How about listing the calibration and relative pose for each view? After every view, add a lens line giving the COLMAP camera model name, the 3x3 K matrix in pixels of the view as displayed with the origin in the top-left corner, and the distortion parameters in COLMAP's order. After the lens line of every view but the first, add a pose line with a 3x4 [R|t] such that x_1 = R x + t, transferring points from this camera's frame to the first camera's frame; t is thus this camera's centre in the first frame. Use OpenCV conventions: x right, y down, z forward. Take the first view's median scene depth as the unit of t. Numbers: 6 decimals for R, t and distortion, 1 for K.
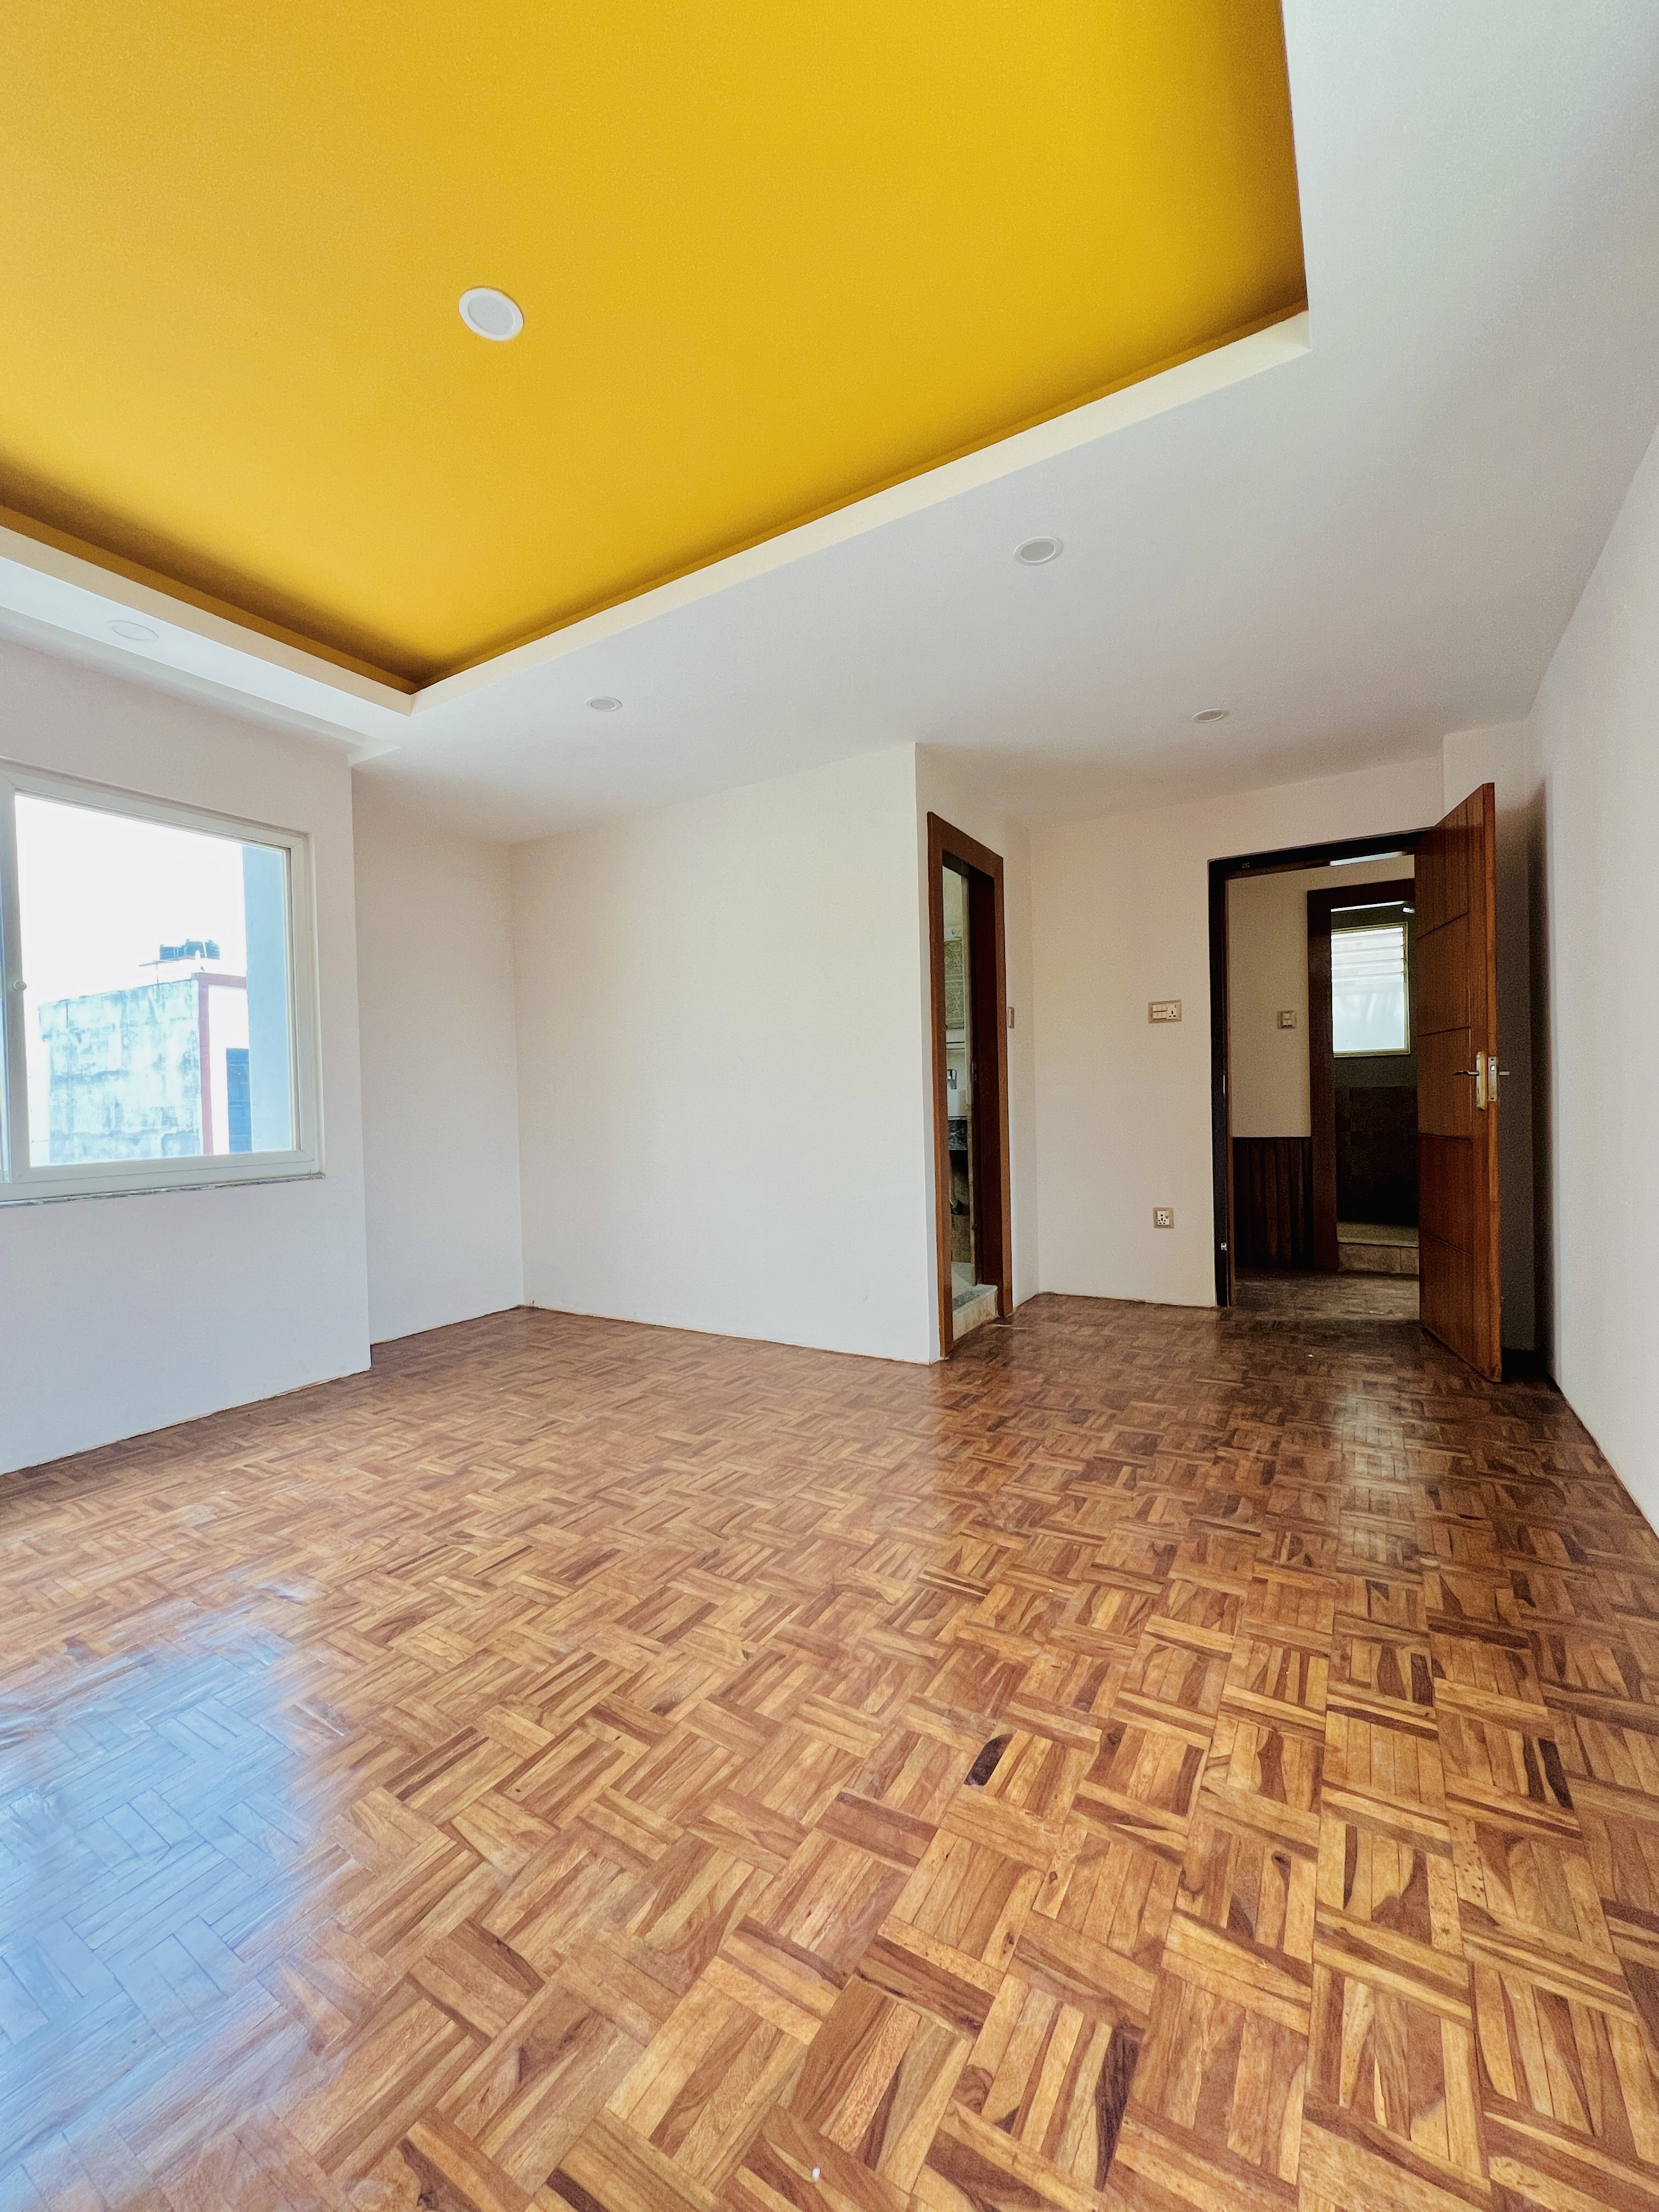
lens RADIAL K [[889.7, 0, 827.3], [0, 889.7, 1112.0], [0, 0, 1]] dist [0.003729, 0.000557]
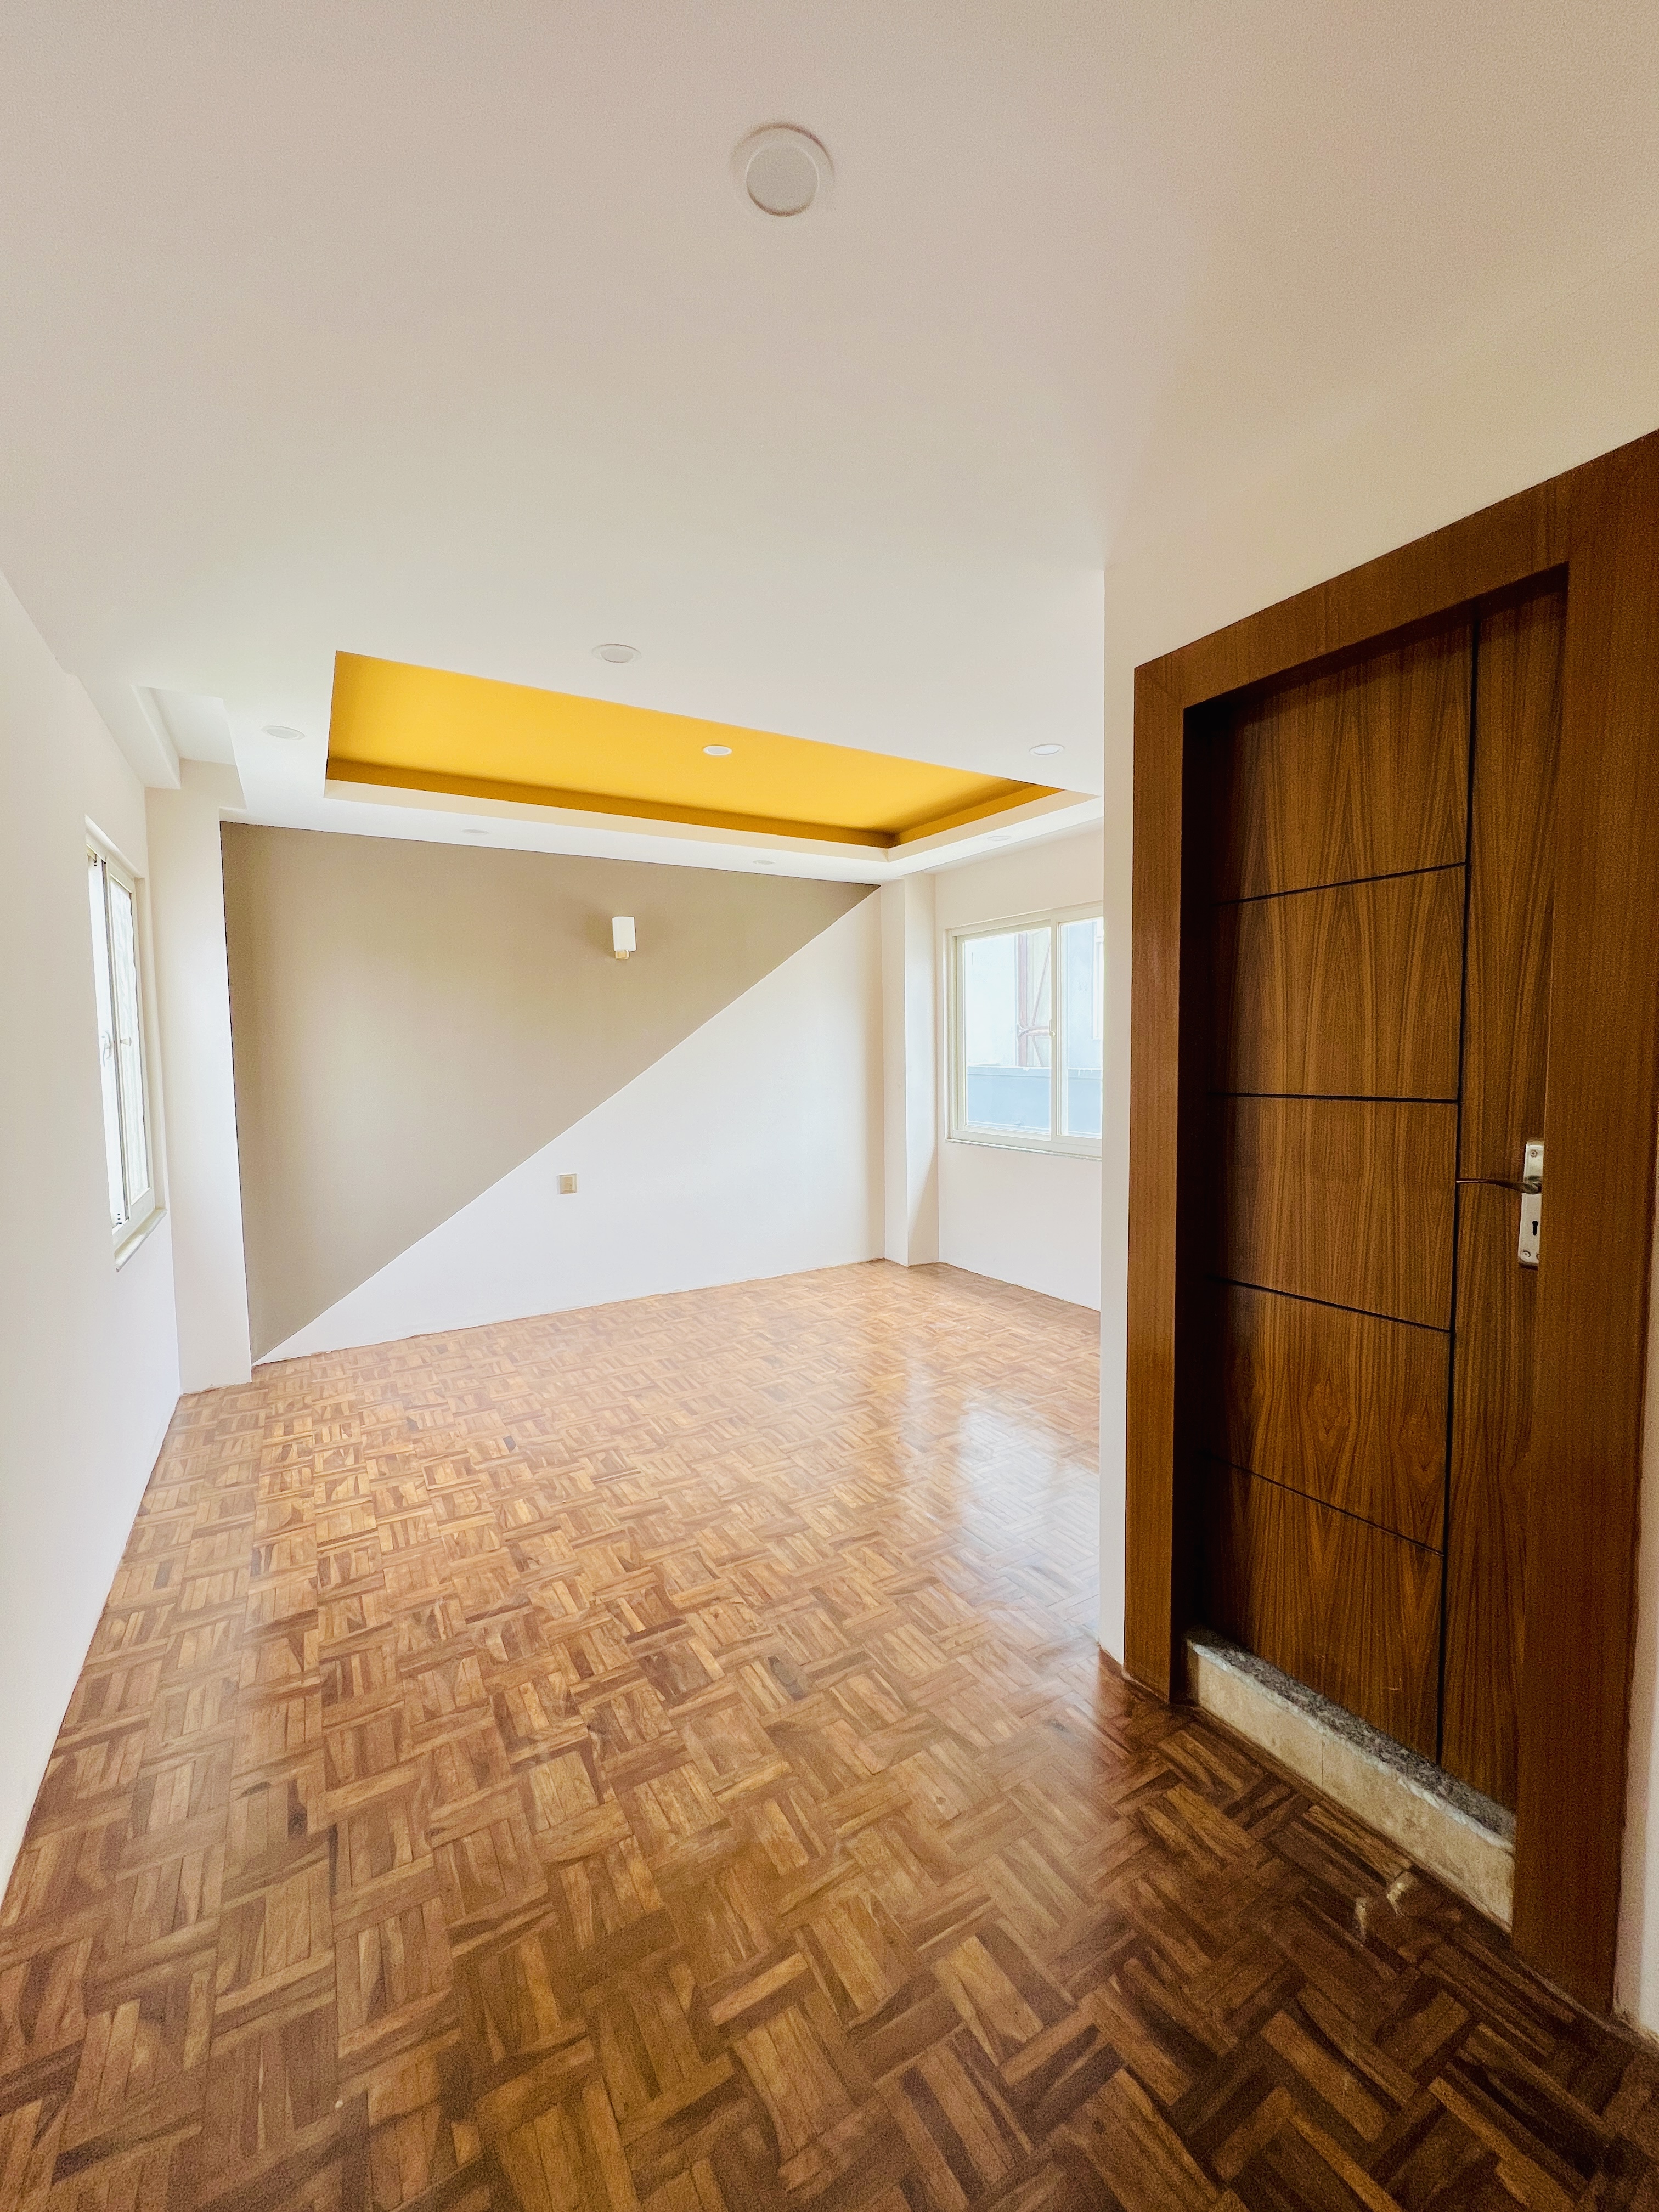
lens RADIAL K [[887.2, 0, 829.8], [0, 887.2, 1101.4], [0, 0, 1]] dist [0.003601, -0.000144]
pose [[-0.466894, 0.088621, -0.879862, 1.368333], [0.016381, 0.995662, 0.091592, -0.269479], [0.884162, 0.028351, -0.466320, 2.194410]]
